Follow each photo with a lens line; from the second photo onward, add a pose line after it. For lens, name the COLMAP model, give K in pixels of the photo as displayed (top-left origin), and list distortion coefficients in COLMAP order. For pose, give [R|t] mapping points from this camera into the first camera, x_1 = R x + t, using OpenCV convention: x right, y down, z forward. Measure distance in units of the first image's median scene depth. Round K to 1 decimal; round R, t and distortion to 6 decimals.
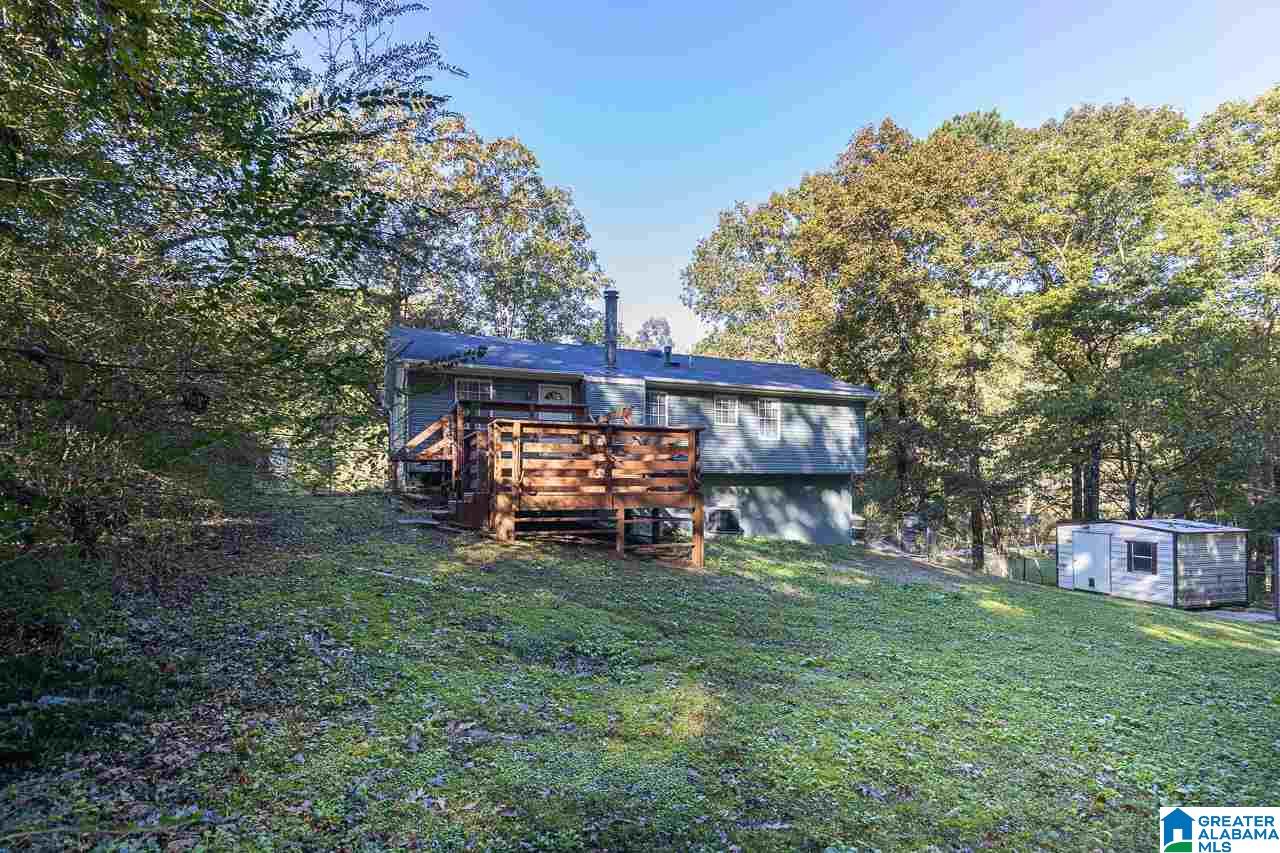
lens RADIAL K [[580.3, 0, 637.6], [0, 580.3, 431.2], [0, 0, 1]] dist [-0.002288, -0.000321]
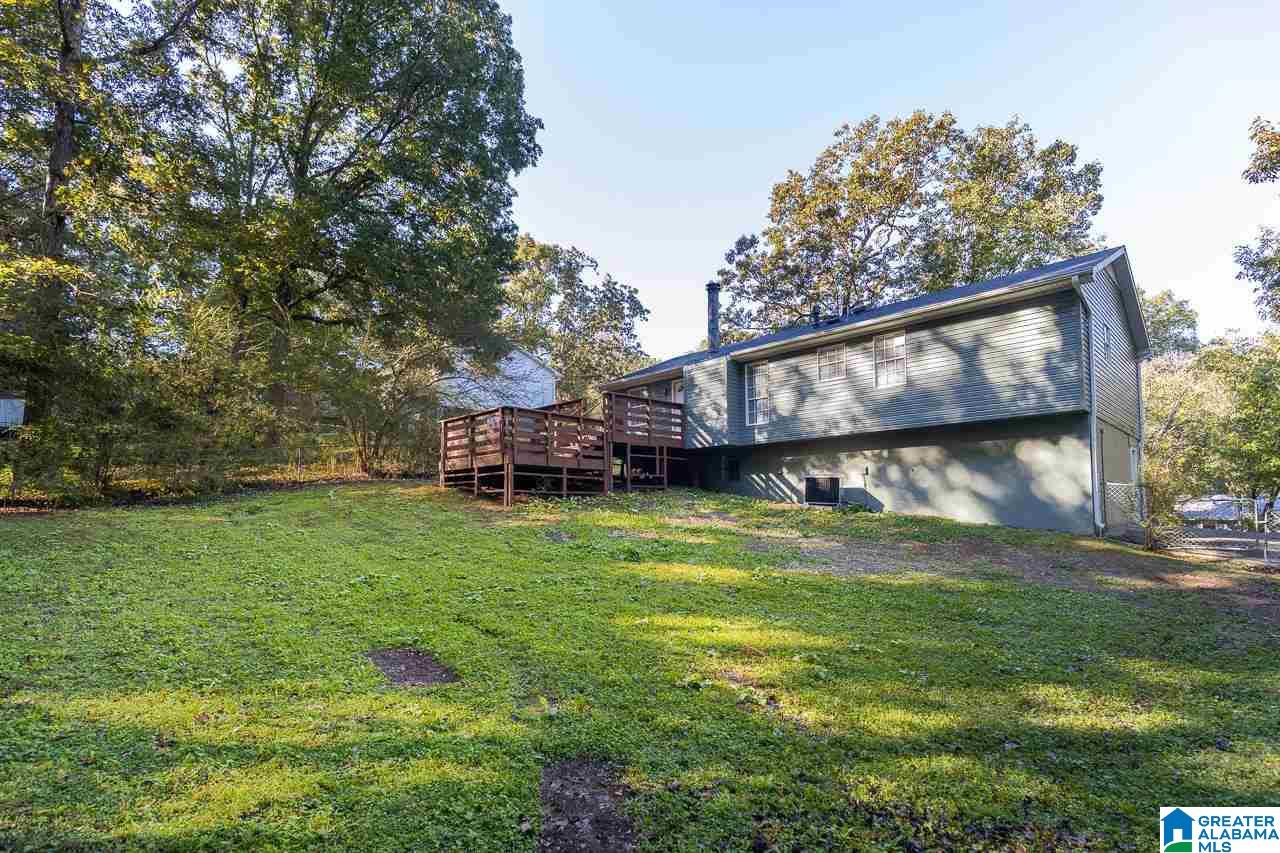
lens RADIAL K [[580.3, 0, 637.6], [0, 580.3, 431.2], [0, 0, 1]] dist [-0.002288, -0.000321]
pose [[0.417177, -0.130026, -0.899475, 0.770746], [0.101204, 0.990203, -0.096204, 0.115291], [0.903173, -0.050896, 0.426250, 0.351261]]
